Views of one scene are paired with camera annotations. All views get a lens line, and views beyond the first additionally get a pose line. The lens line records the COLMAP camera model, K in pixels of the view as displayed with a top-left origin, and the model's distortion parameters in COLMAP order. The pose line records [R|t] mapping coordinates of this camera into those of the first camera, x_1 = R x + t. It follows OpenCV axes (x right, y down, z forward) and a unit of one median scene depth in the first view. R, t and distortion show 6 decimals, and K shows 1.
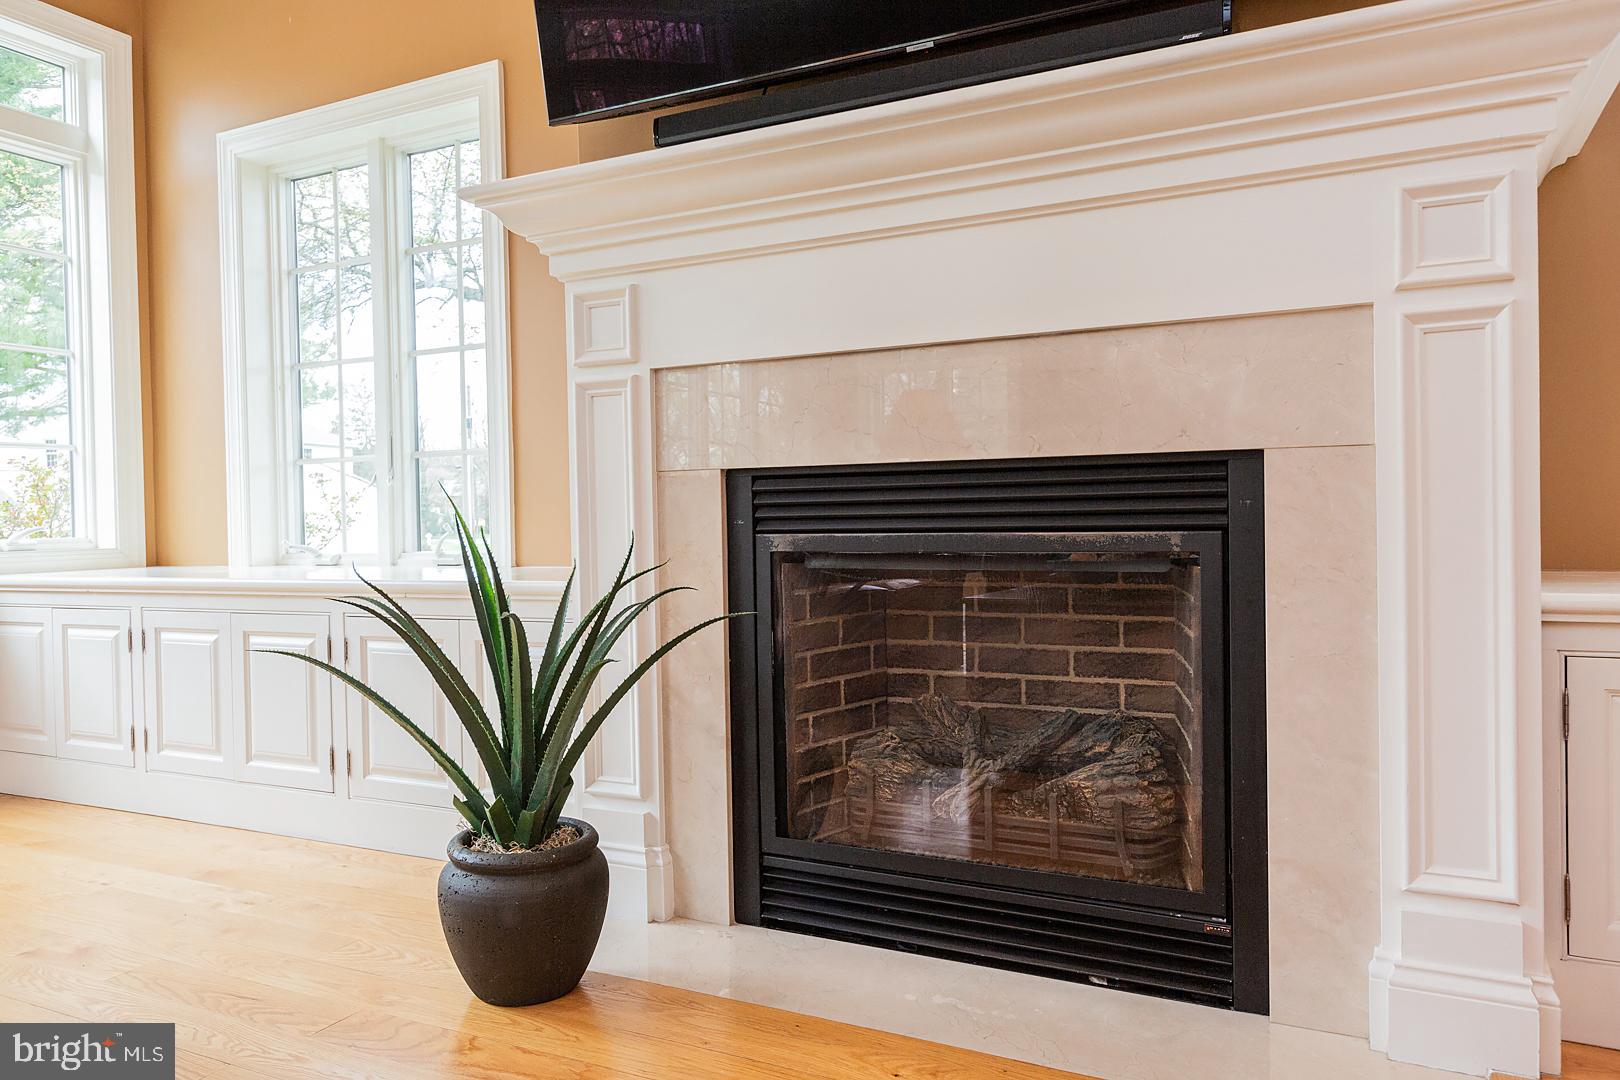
lens RADIAL K [[1123.9, 0, 811.8], [0, 1123.9, 537.0], [0, 0, 1]] dist [-0.002310, -0.001919]
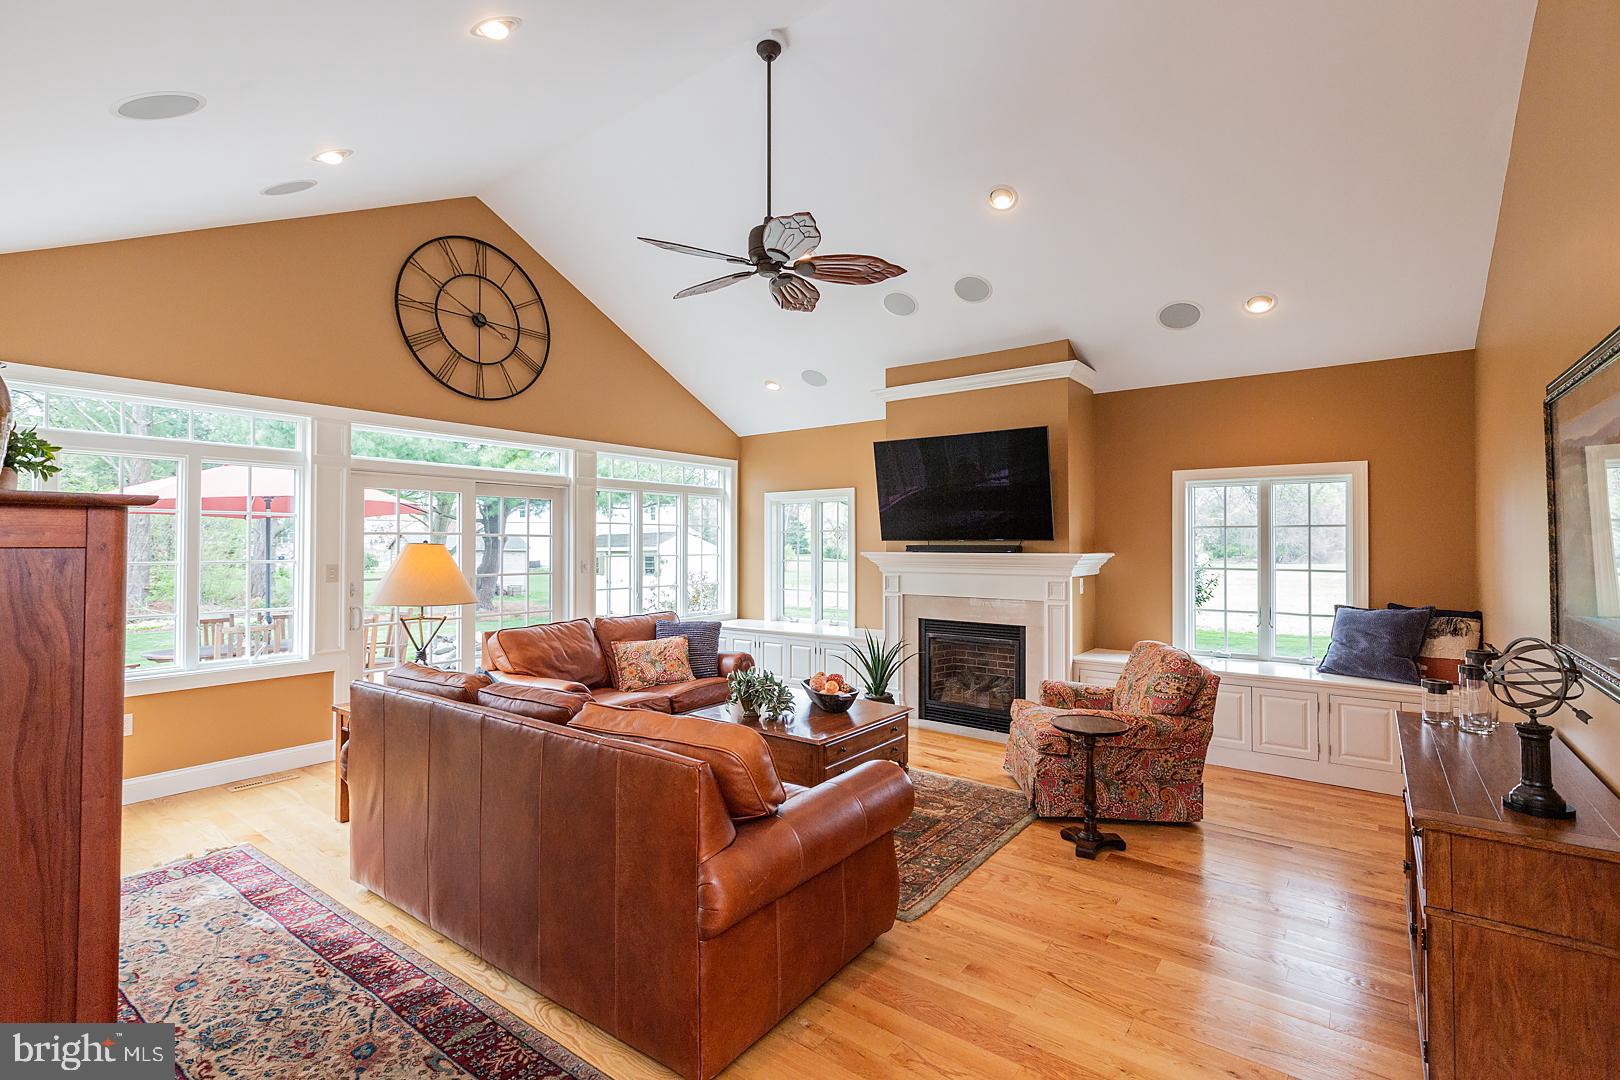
lens RADIAL K [[748.8, 0, 810.0], [0, 748.8, 540.0], [0, 0, 1]] dist [0.002585, 0.000288]
pose [[0.982391, 0.019924, -0.185773, 0.034152], [-0.024336, 0.999473, -0.021497, -0.219075], [0.185247, 0.025640, 0.982357, -1.507996]]
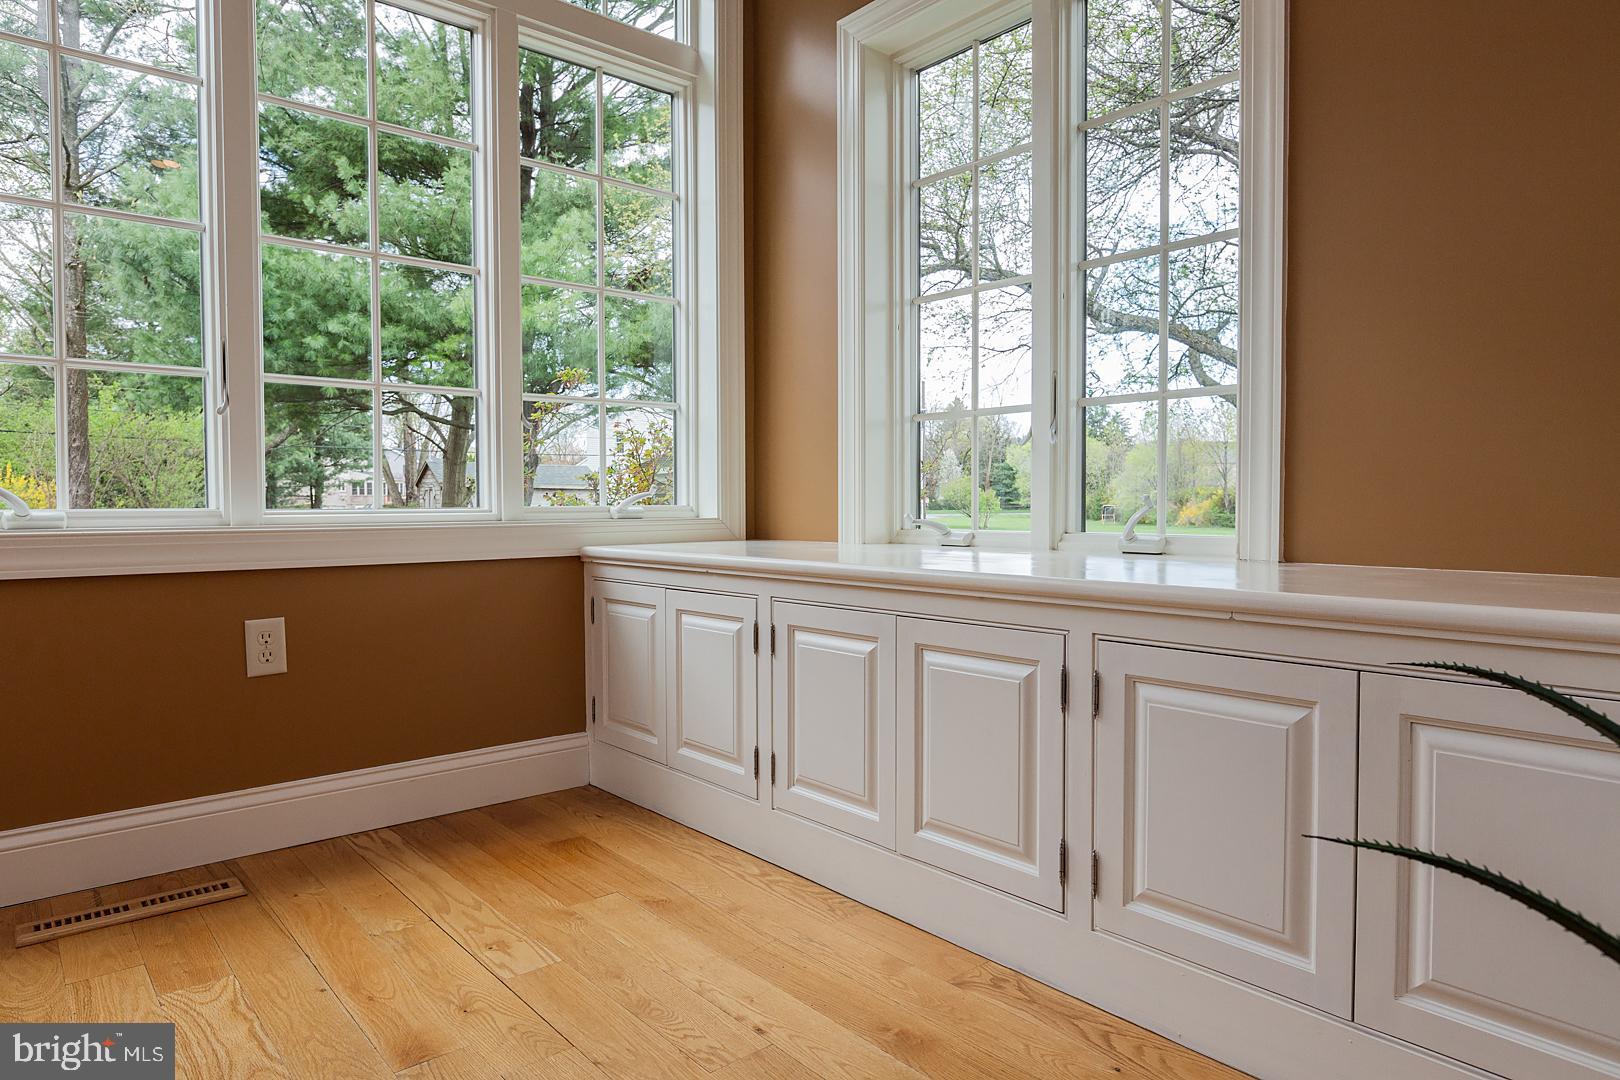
lens RADIAL K [[974.3, 0, 809.5], [0, 974.3, 532.2], [0, 0, 1]] dist [-0.001223, -0.000594]
pose [[0.920848, 0.028658, -0.388866, -0.325992], [-0.021319, 0.999504, 0.023178, 0.002155], [0.389338, -0.013053, 0.921003, 0.409117]]
